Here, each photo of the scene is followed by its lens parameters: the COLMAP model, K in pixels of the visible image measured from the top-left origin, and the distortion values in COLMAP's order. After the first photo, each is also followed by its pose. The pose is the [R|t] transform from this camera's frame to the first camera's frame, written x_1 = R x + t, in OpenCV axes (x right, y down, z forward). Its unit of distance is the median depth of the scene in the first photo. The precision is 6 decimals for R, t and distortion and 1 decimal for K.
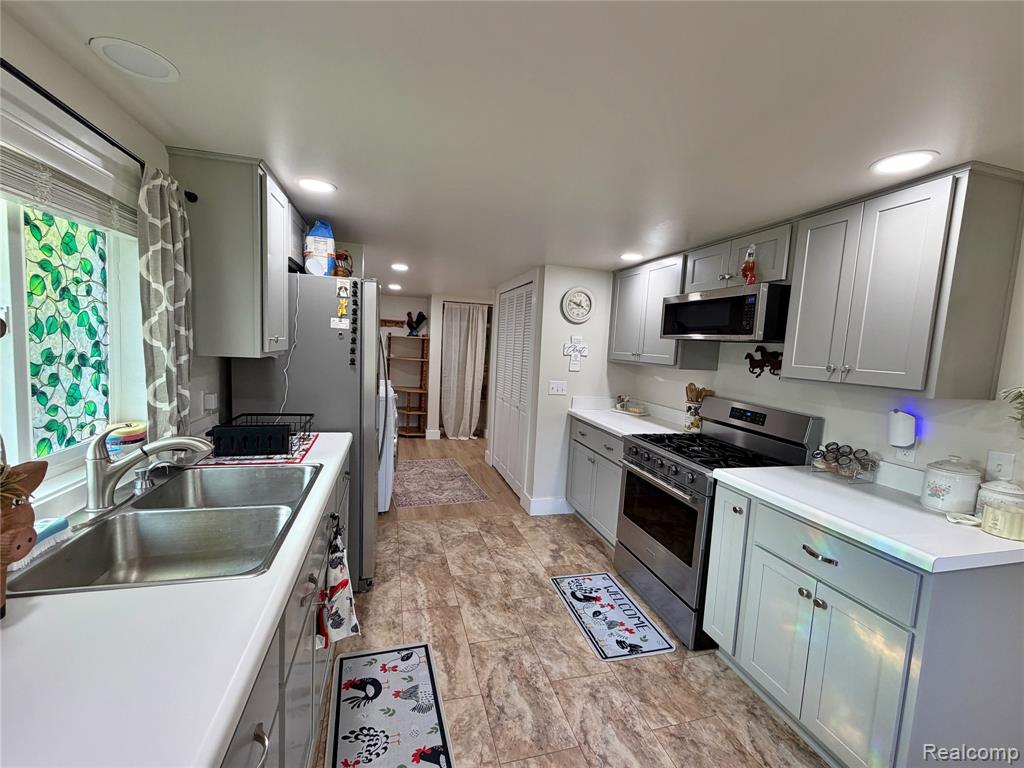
lens RADIAL K [[426.4, 0, 509.8], [0, 426.4, 386.5], [0, 0, 1]] dist [-0.000978, -0.000014]
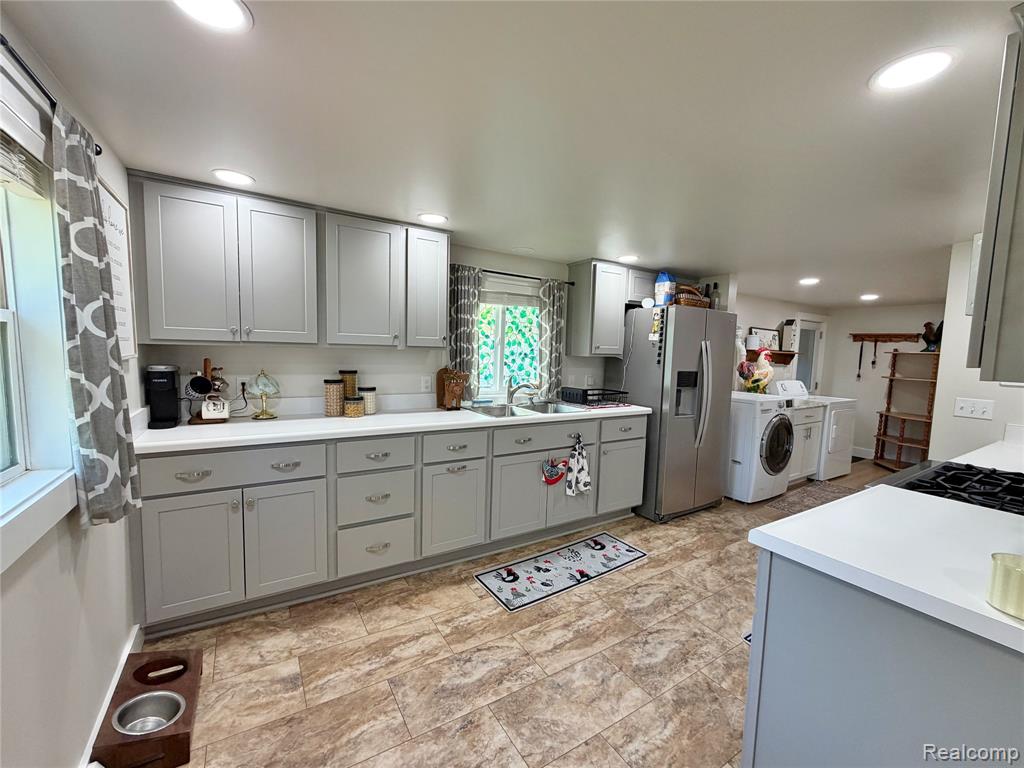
lens RADIAL K [[417.7, 0, 510.1], [0, 417.7, 386.5], [0, 0, 1]] dist [-0.001909, -0.000170]
pose [[0.282567, 0.040121, -0.958408, 0.913975], [-0.107454, 0.994160, 0.009937, 0.071490], [0.953210, 0.100177, 0.285228, 0.092889]]
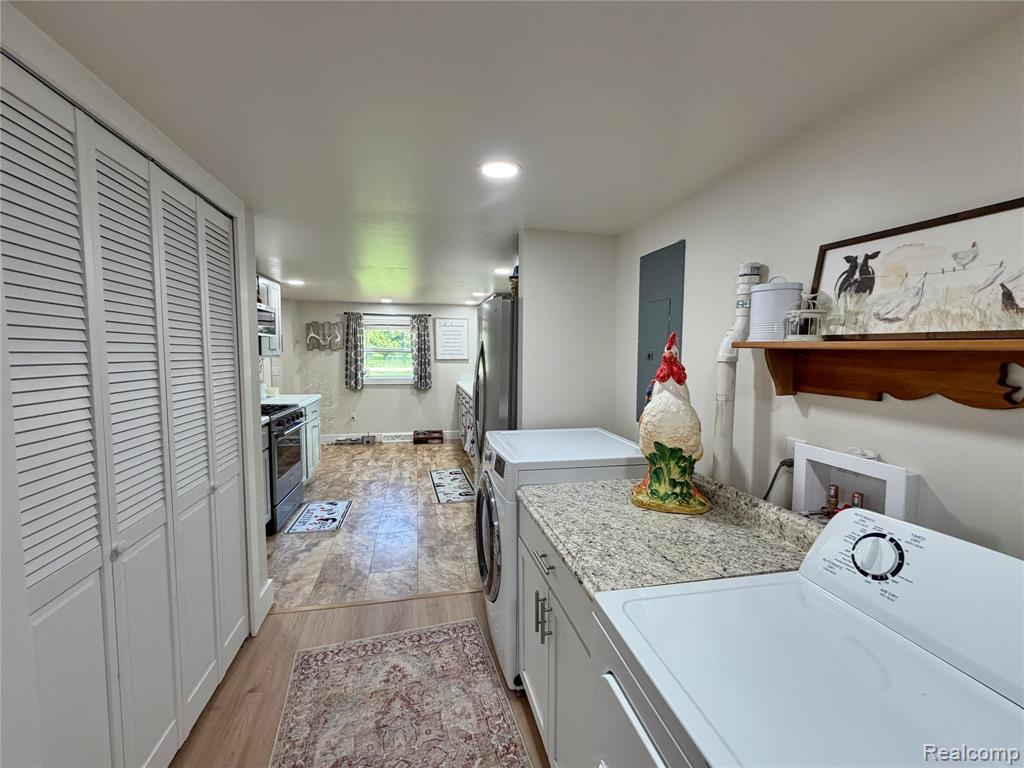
lens RADIAL K [[426.4, 0, 509.8], [0, 426.4, 386.5], [0, 0, 1]] dist [-0.000978, -0.000014]
pose [[-0.996144, -0.067039, 0.056591, -0.540858], [-0.055848, 0.982031, 0.180267, -0.266206], [-0.067659, 0.176411, -0.981988, 2.560611]]
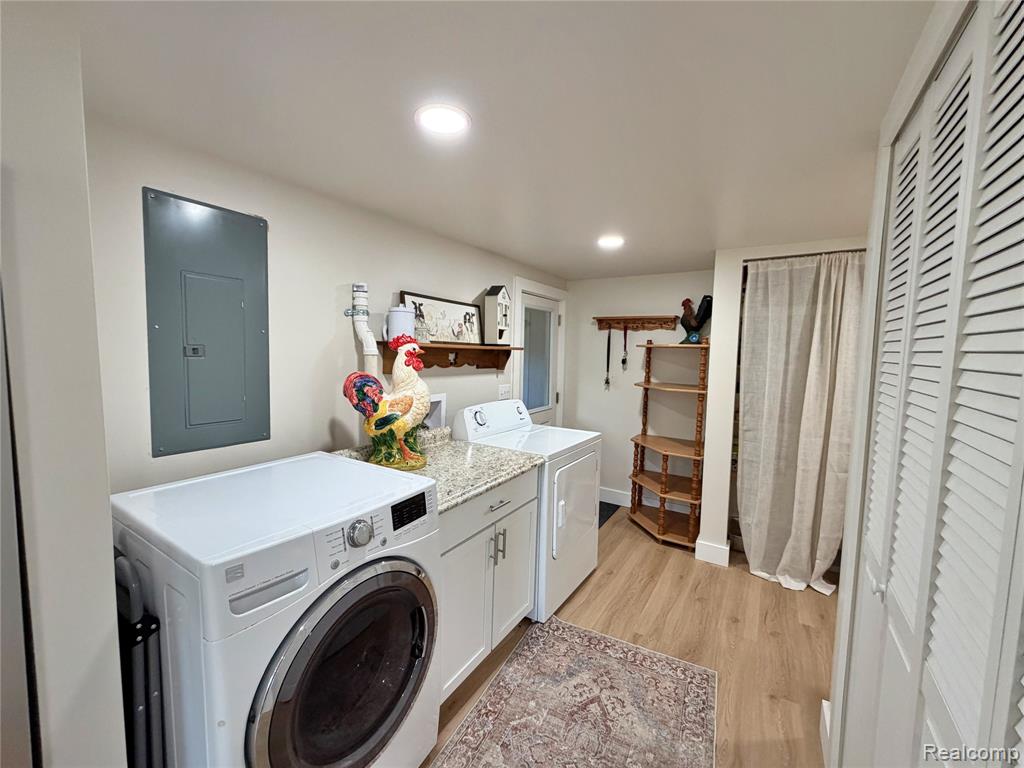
lens RADIAL K [[417.7, 0, 510.1], [0, 417.7, 386.5], [0, 0, 1]] dist [-0.001909, -0.000170]
pose [[0.664227, 0.023684, -0.747156, 0.028023], [-0.055337, 0.998314, -0.017549, -0.135245], [0.745480, 0.053002, 0.664417, 1.498222]]
